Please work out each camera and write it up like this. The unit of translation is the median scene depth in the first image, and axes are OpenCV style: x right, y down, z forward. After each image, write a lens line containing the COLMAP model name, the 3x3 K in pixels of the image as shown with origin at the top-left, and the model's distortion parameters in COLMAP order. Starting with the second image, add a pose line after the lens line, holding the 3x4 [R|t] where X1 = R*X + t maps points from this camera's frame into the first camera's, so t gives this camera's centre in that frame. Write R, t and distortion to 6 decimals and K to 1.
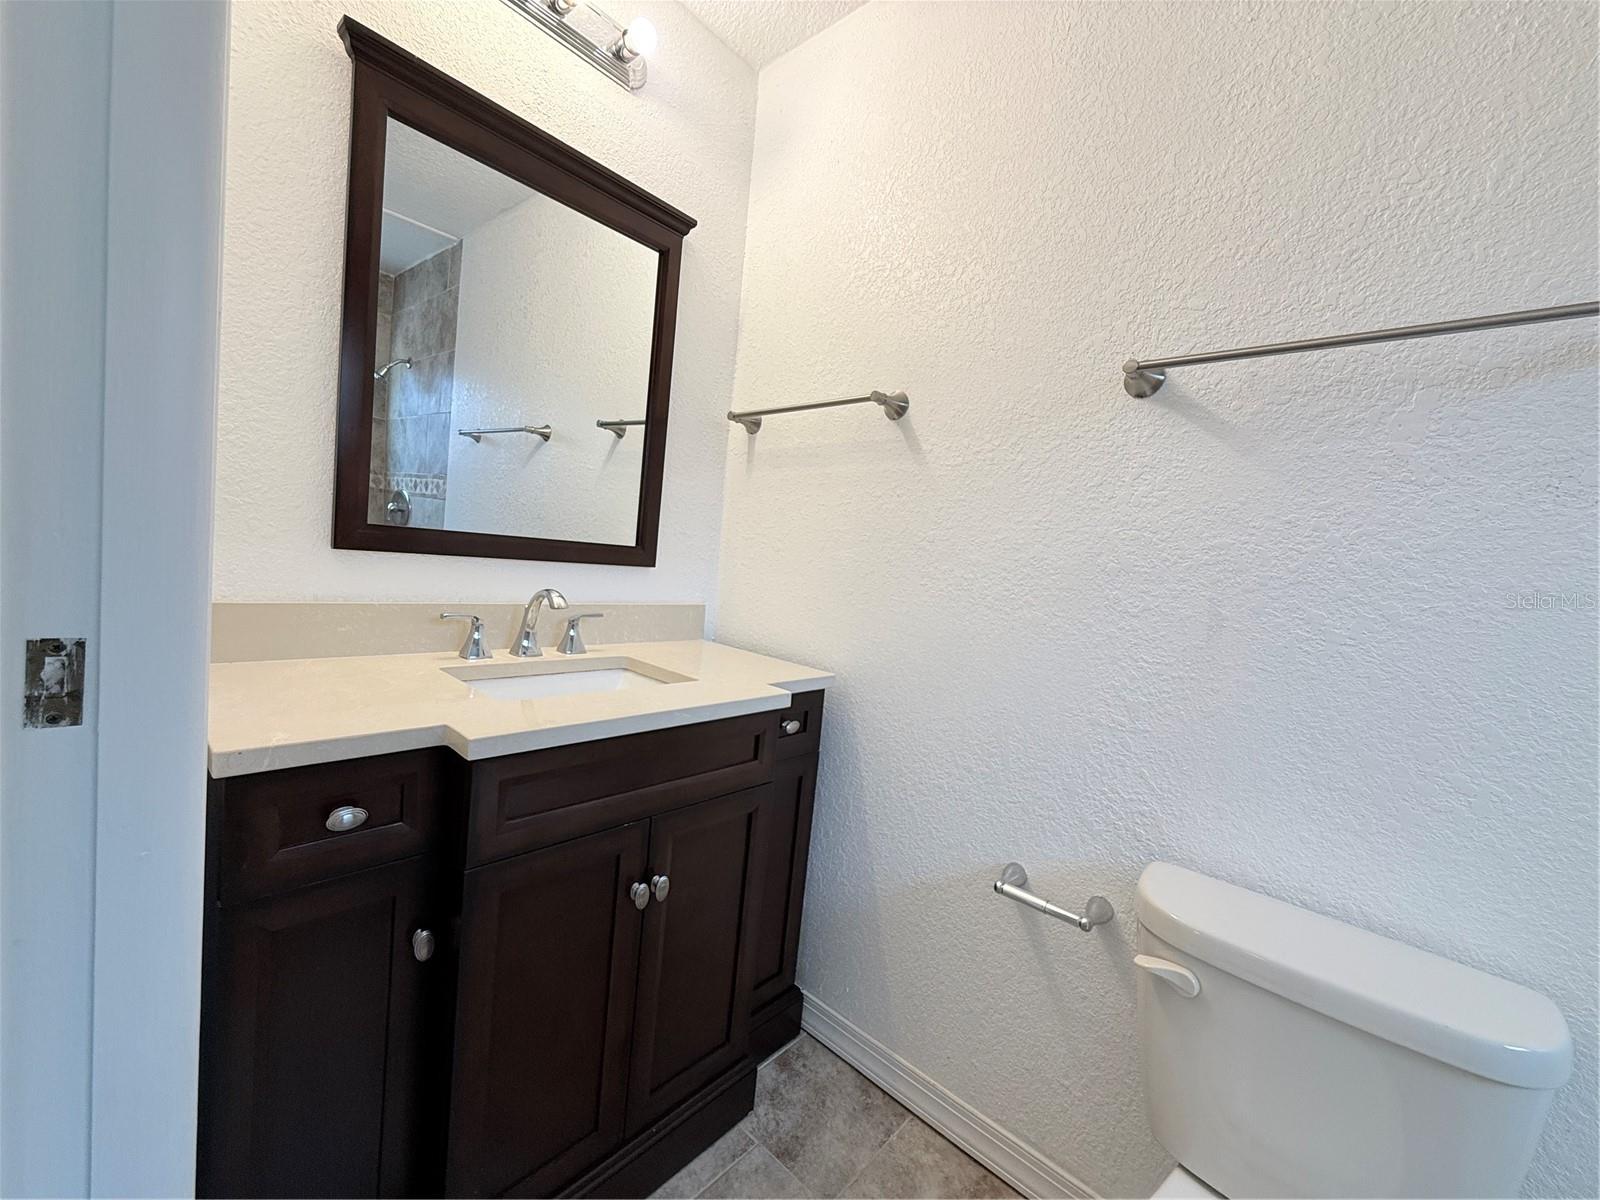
lens RADIAL K [[638.7, 0, 796.3], [0, 638.7, 596.1], [0, 0, 1]] dist [-0.002489, 0.000659]
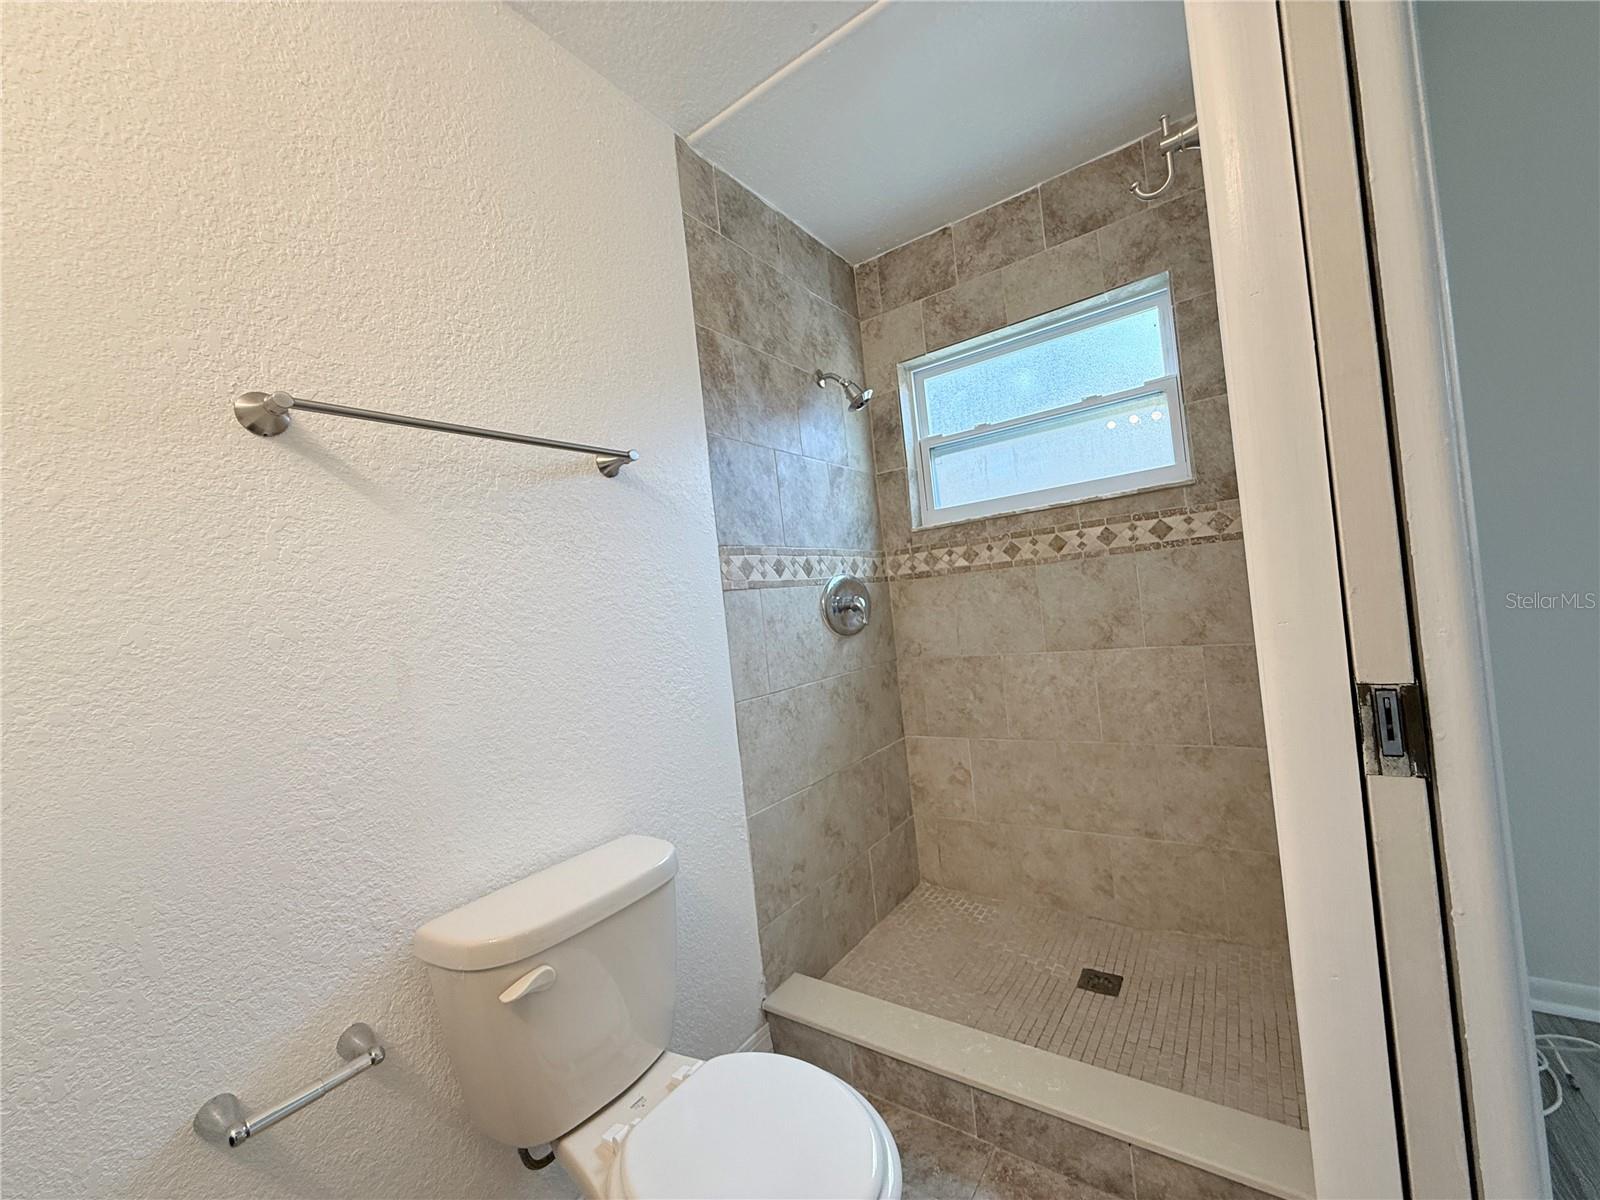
lens RADIAL K [[638.7, 0, 798.8], [0, 638.7, 601.1], [0, 0, 1]] dist [-0.002489, 0.000659]
pose [[-0.132487, -0.066320, 0.988964, -0.398154], [0.157023, 0.983755, 0.087007, -0.058361], [-0.978668, 0.166817, -0.119921, 0.445595]]
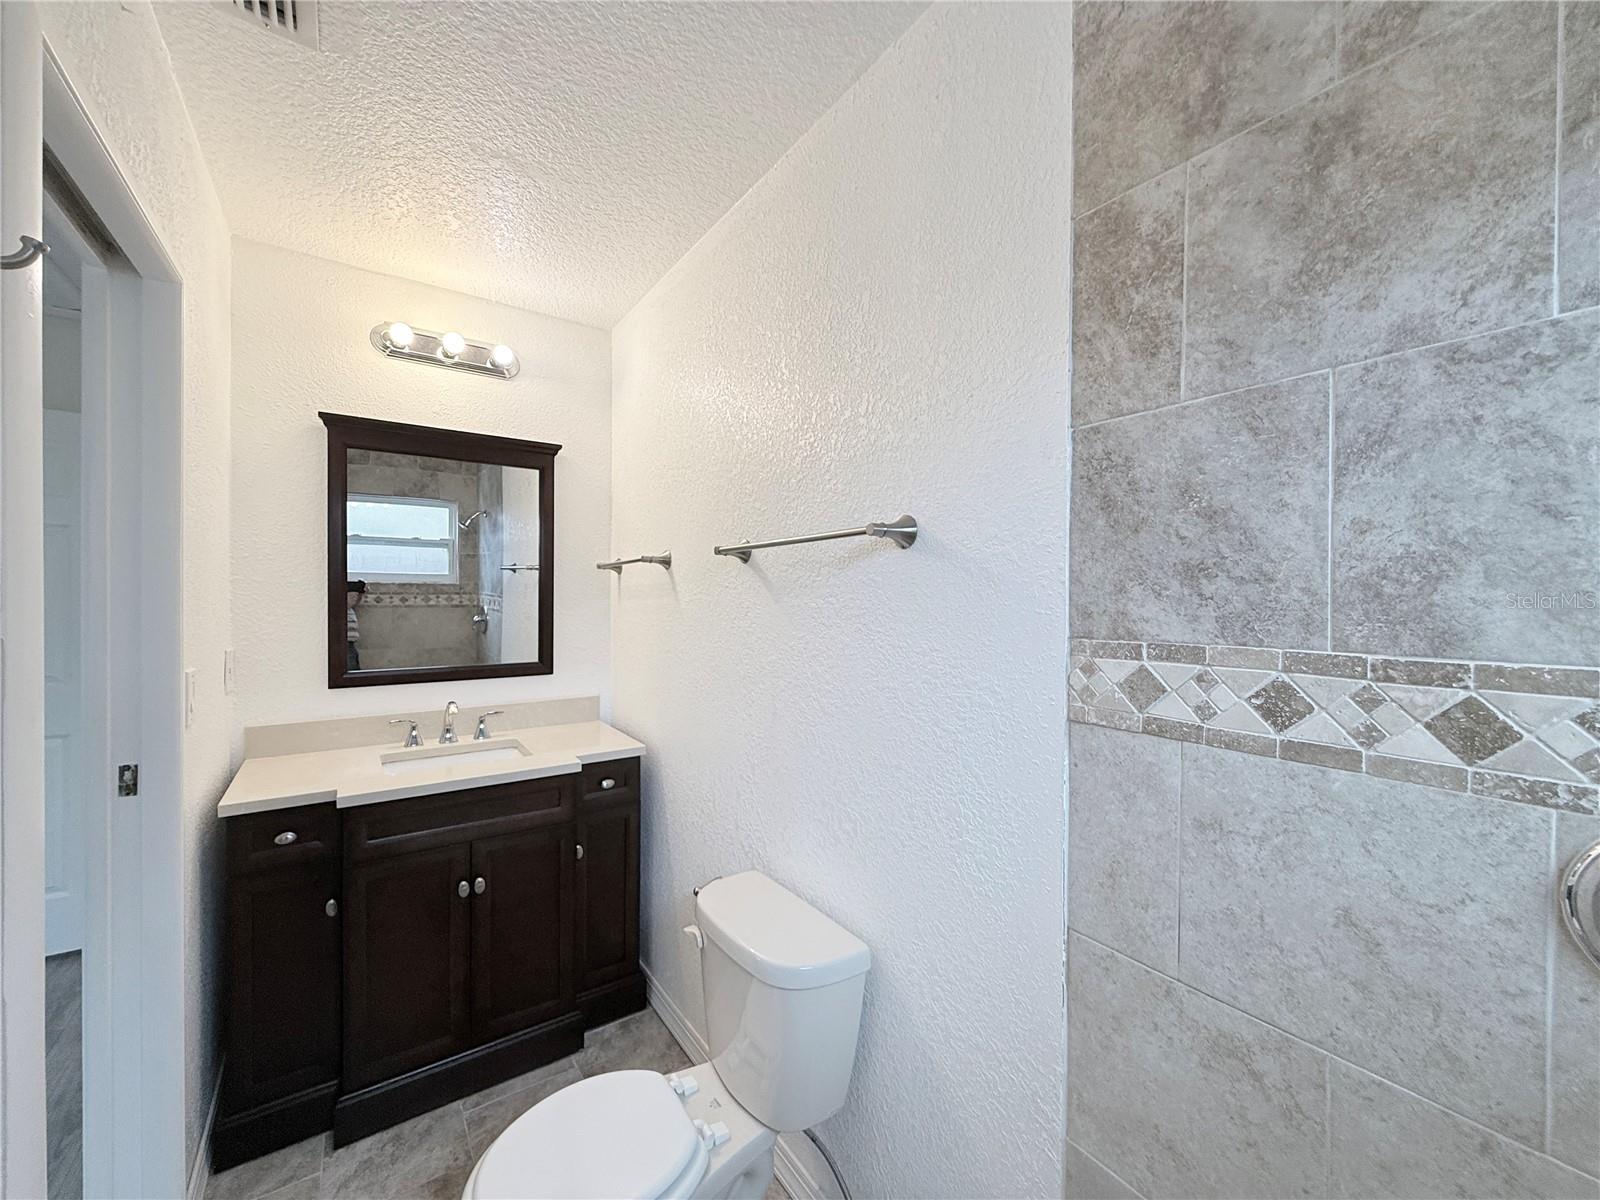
lens RADIAL K [[638.7, 0, 801.8], [0, 638.7, 596.5], [0, 0, 1]] dist [-0.002489, 0.000659]
pose [[0.971617, -0.087920, -0.219613, 1.006039], [0.071666, 0.994140, -0.080930, -0.096251], [0.225442, 0.062894, 0.972224, -0.466237]]
